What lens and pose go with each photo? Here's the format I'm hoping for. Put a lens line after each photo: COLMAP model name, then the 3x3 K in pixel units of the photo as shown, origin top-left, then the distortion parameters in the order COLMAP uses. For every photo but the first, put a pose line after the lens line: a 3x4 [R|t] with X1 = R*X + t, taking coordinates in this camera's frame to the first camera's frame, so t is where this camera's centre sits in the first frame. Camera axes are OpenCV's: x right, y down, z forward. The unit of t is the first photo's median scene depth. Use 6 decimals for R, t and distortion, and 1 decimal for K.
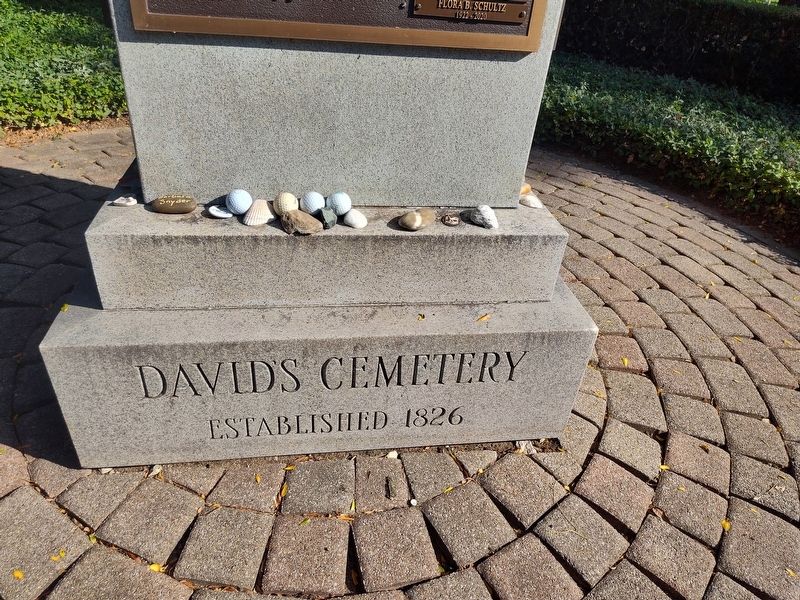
lens RADIAL K [[558.3, 0, 400.0], [0, 558.3, 300.0], [0, 0, 1]] dist [-0.005100, 0.002721]
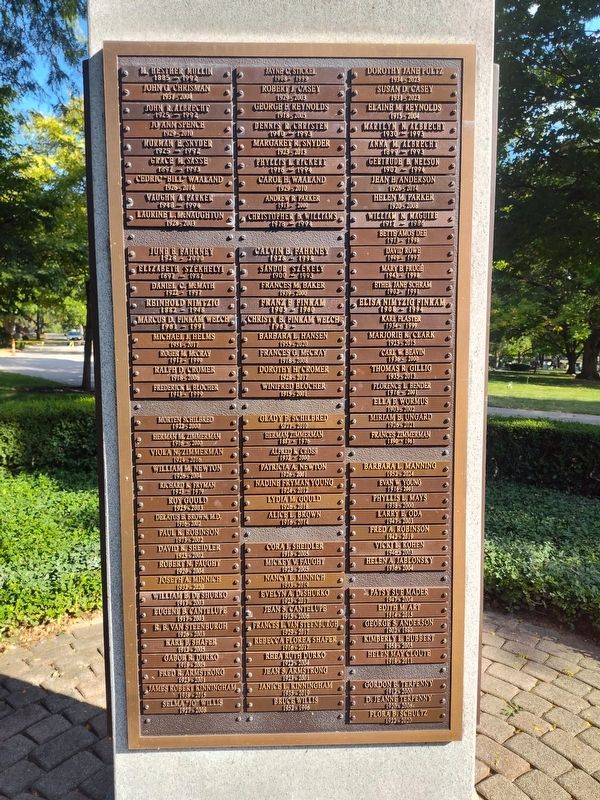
lens RADIAL K [[558.3, 0, 300.0], [0, 558.3, 400.0], [0, 0, 1]] dist [-0.005100, 0.002721]
pose [[0.988513, -0.077558, -0.129716, 0.039530], [0.005946, 0.877579, -0.479396, -0.167614], [0.151018, 0.473118, 0.867959, -0.122153]]
